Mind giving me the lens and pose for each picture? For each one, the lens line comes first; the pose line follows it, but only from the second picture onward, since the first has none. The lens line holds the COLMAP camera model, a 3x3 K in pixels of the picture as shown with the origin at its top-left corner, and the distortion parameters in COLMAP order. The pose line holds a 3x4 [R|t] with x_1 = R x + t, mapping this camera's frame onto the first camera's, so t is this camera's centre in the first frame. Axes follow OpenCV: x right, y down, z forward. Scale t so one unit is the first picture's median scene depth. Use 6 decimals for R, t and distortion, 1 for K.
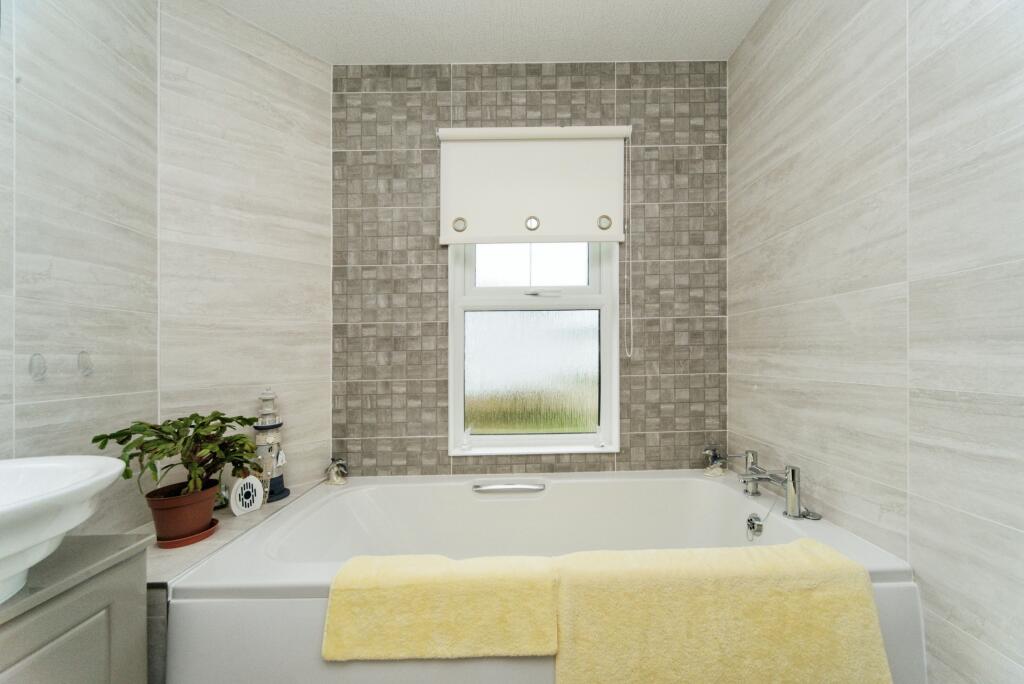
lens RADIAL K [[356.0, 0, 536.8], [0, 356.0, 345.2], [0, 0, 1]] dist [0.001073, -0.000271]
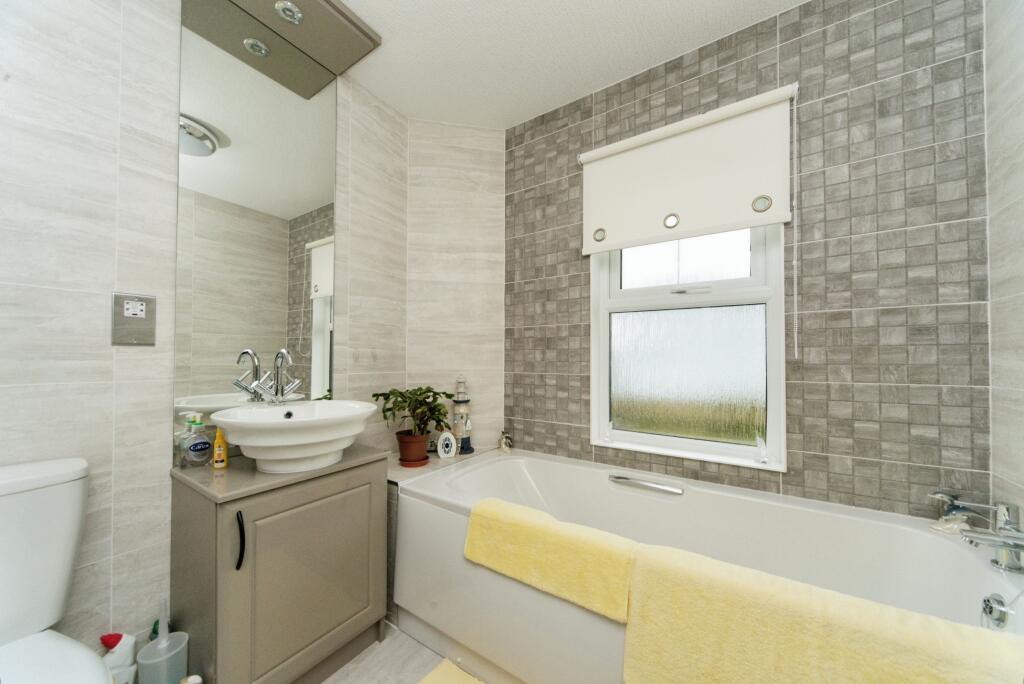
lens RADIAL K [[356.0, 0, 519.0], [0, 356.0, 340.6], [0, 0, 1]] dist [0.001073, -0.000271]
pose [[0.834528, -0.005552, -0.550938, 0.179816], [-0.002445, 0.999902, -0.013781, 0.003726], [0.550961, 0.012848, 0.834432, -0.051631]]
